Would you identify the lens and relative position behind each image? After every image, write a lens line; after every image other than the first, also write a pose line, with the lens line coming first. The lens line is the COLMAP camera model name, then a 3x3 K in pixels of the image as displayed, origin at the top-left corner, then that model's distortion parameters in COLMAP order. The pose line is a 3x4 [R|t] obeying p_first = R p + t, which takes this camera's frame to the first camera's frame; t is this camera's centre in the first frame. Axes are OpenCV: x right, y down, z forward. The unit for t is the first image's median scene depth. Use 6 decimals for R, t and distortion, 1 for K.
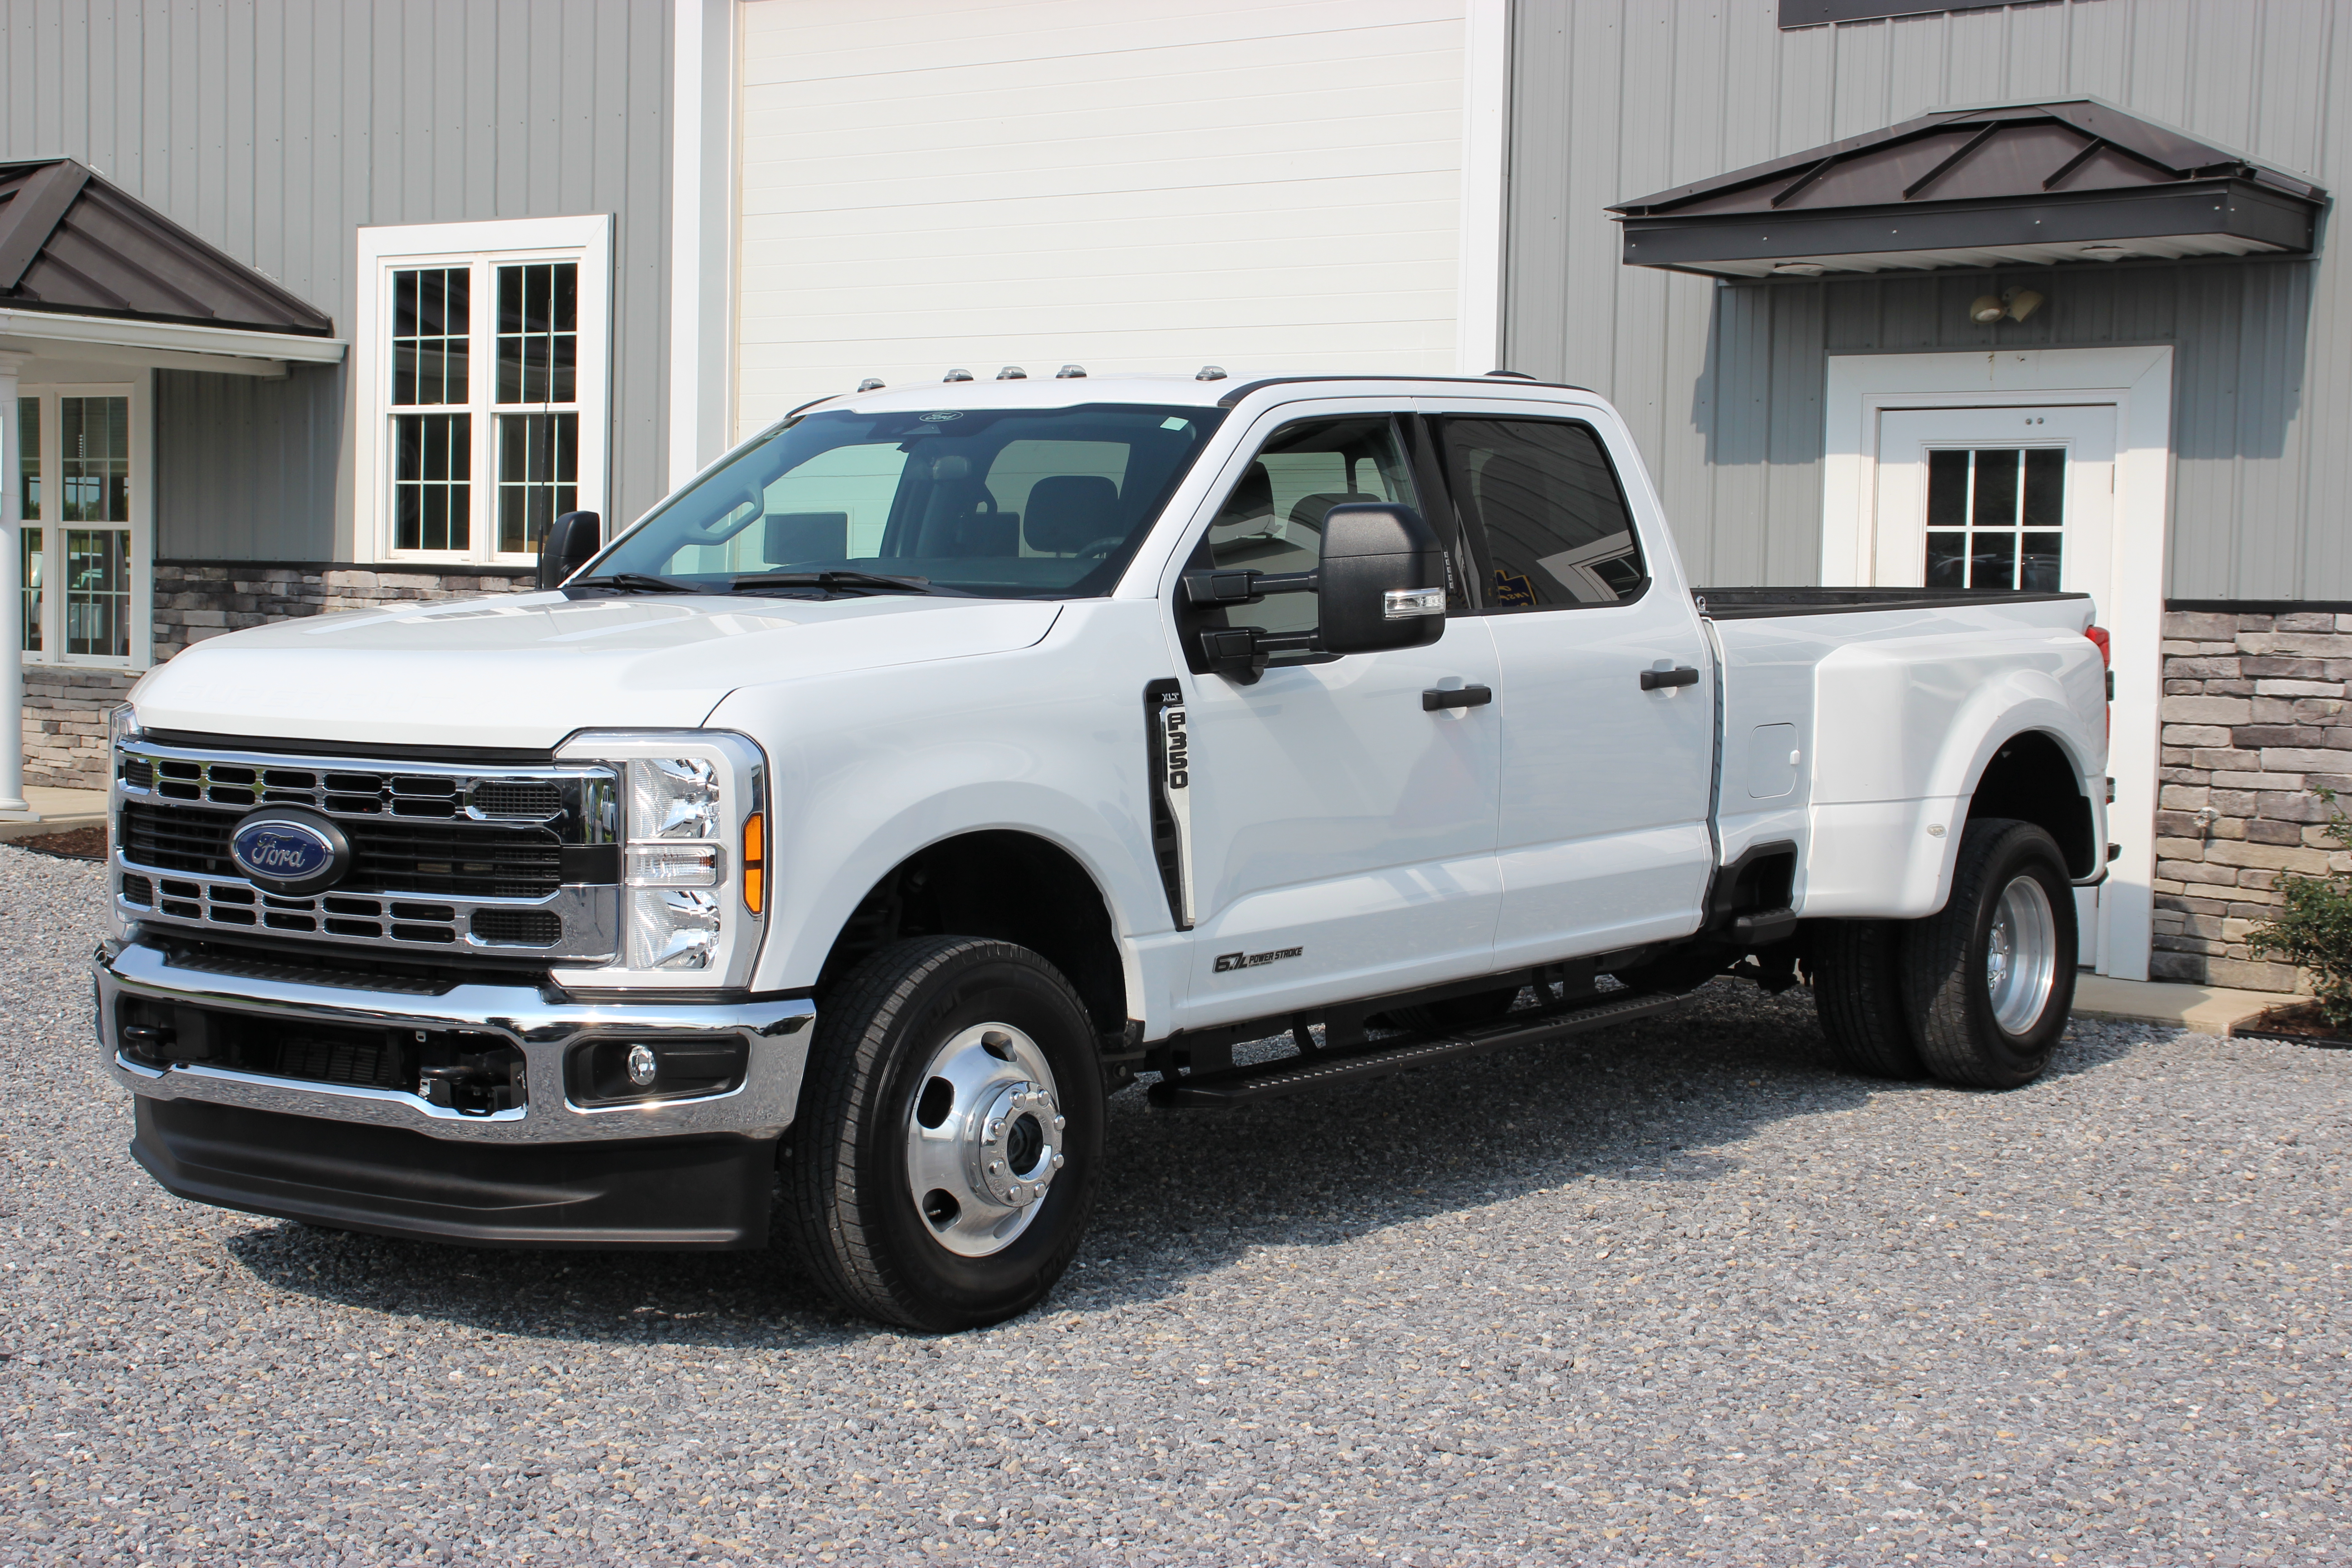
lens RADIAL K [[3629.3, 0, 1168.0], [0, 3629.3, 792.8], [0, 0, 1]] dist [0.045647, 0.512034]
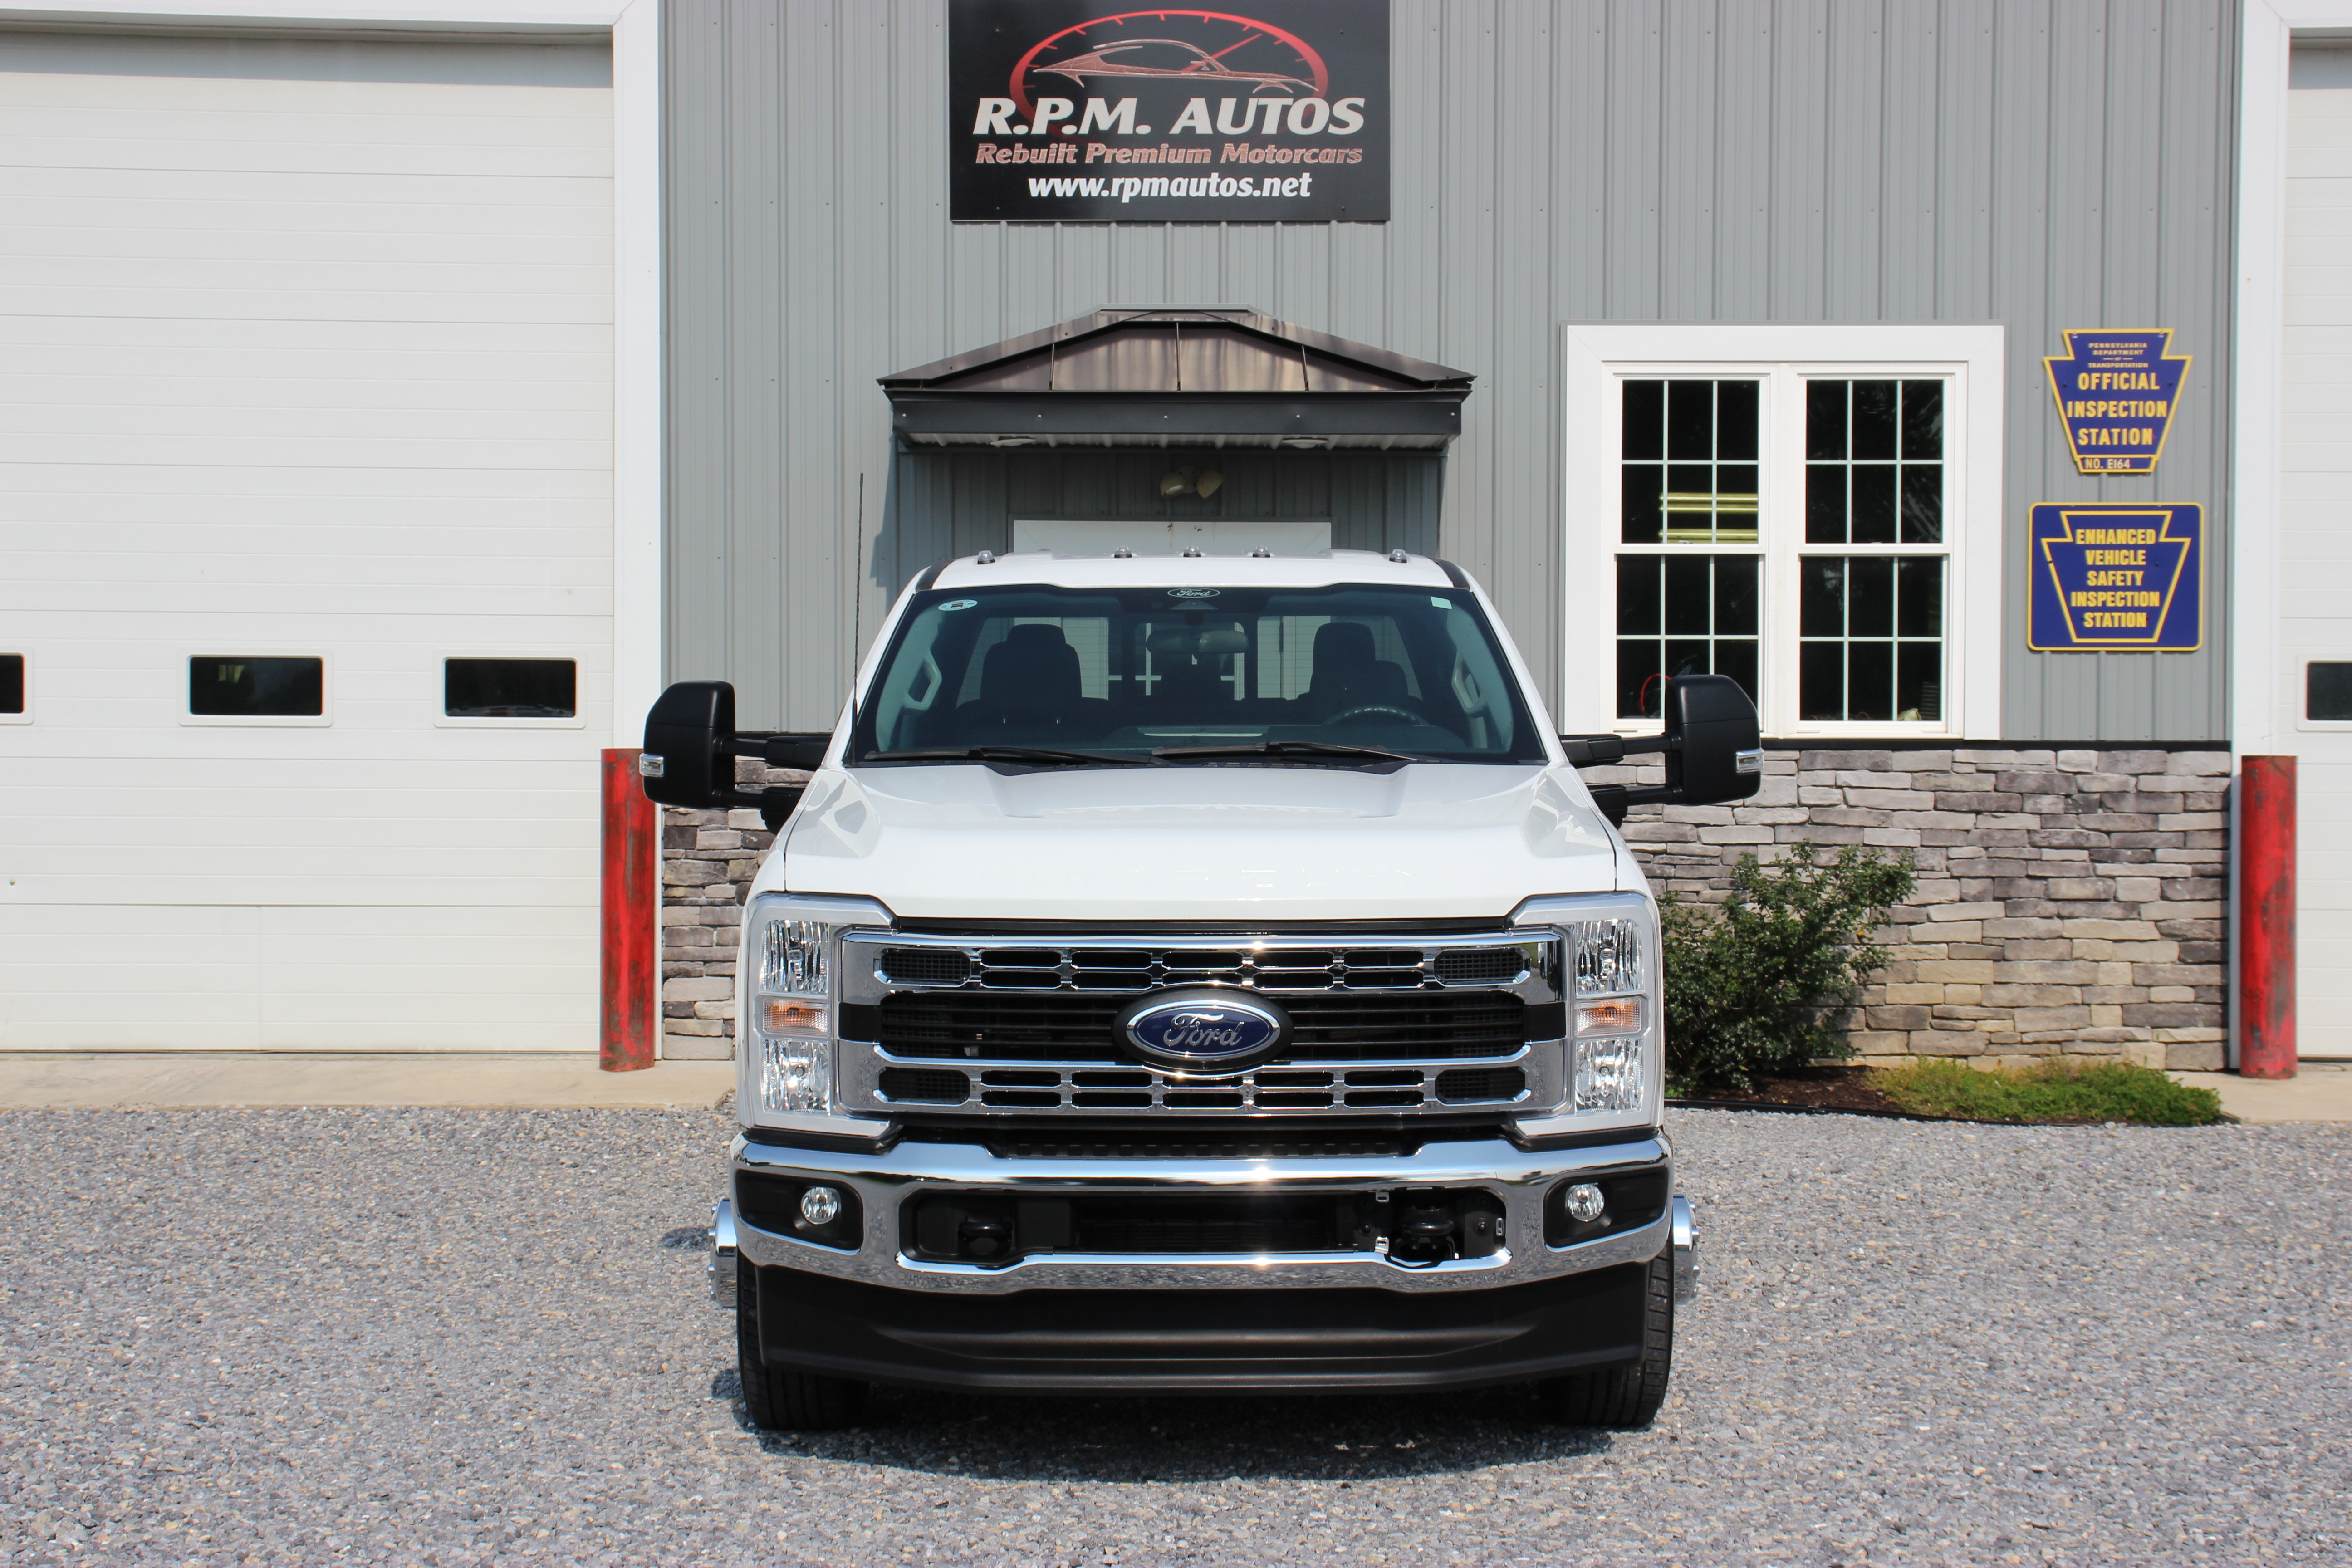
lens RADIAL K [[3548.3, 0, 1183.3], [0, 3548.3, 788.1], [0, 0, 1]] dist [0.039446, 0.444655]
pose [[0.788758, -0.024197, 0.614228, -0.461824], [0.045186, 0.998804, -0.018679, -0.017476], [-0.613041, 0.042488, 0.788908, 0.130232]]
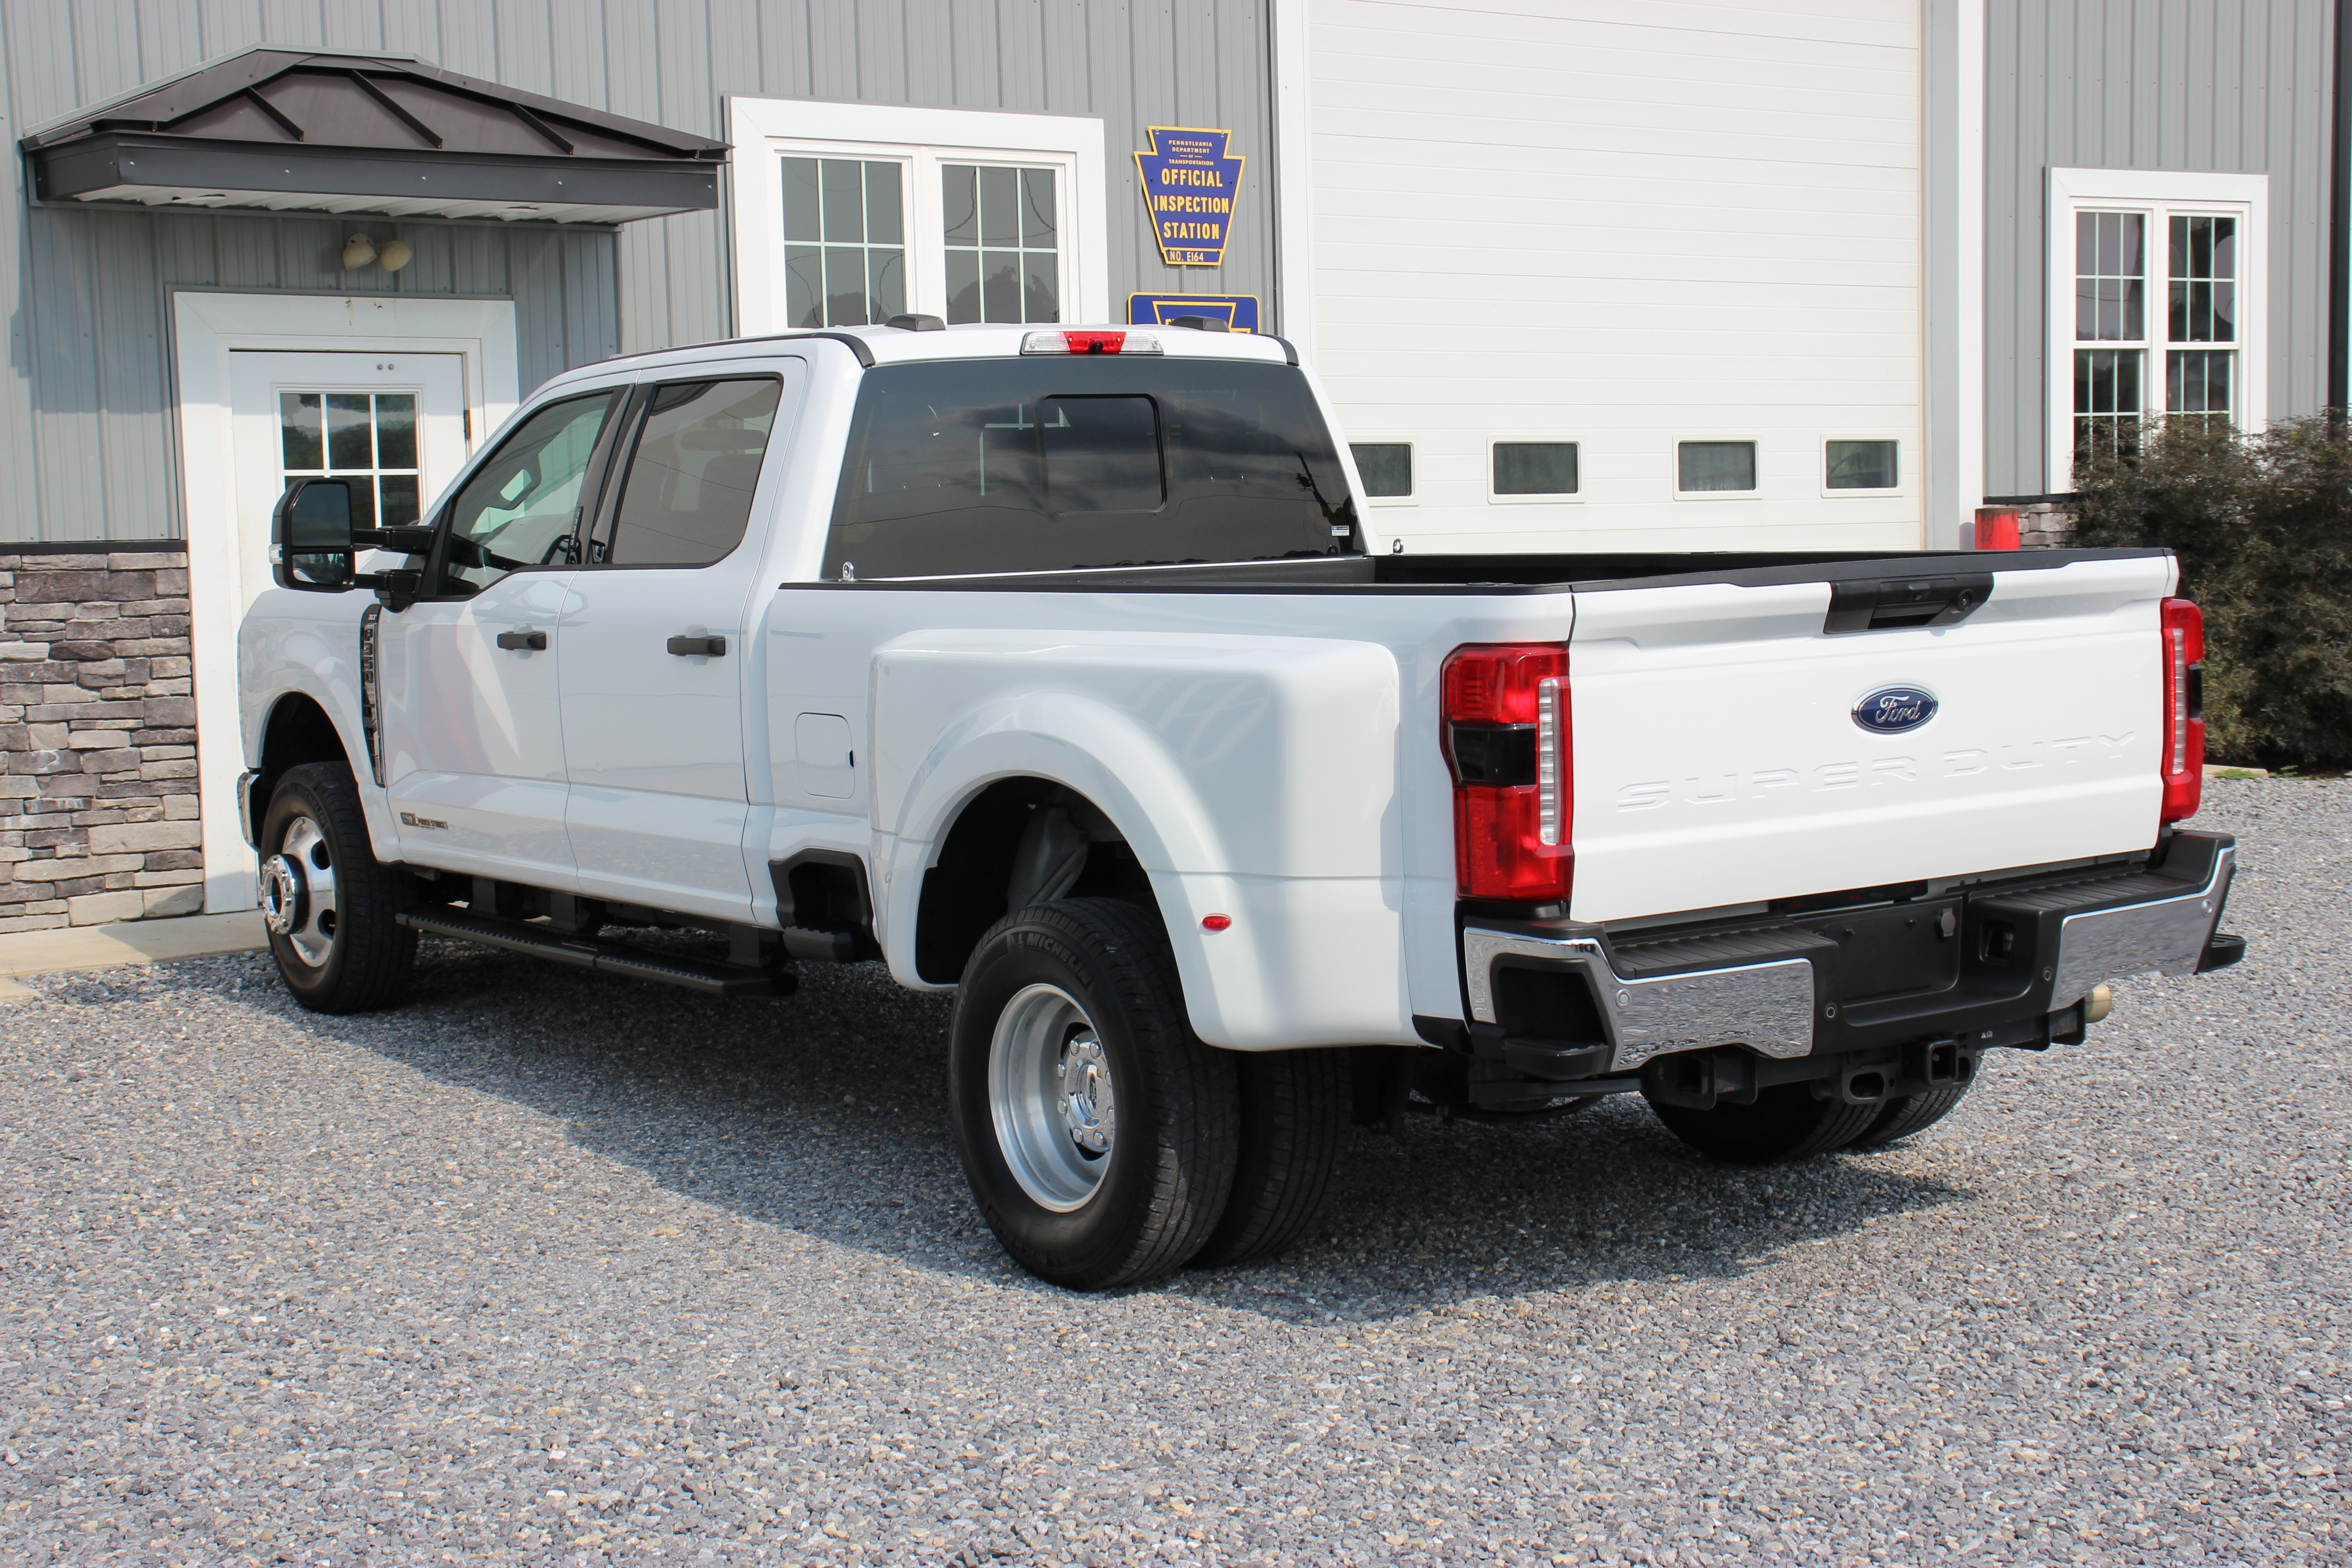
lens RADIAL K [[3414.2, 0, 1167.1], [0, 3414.2, 799.4], [0, 0, 1]] dist [0.021665, 0.399512]
pose [[0.289240, -0.105693, 0.951404, -0.642740], [0.081367, 0.993003, 0.085578, -0.046124], [-0.953792, 0.052660, 0.295816, 0.517742]]
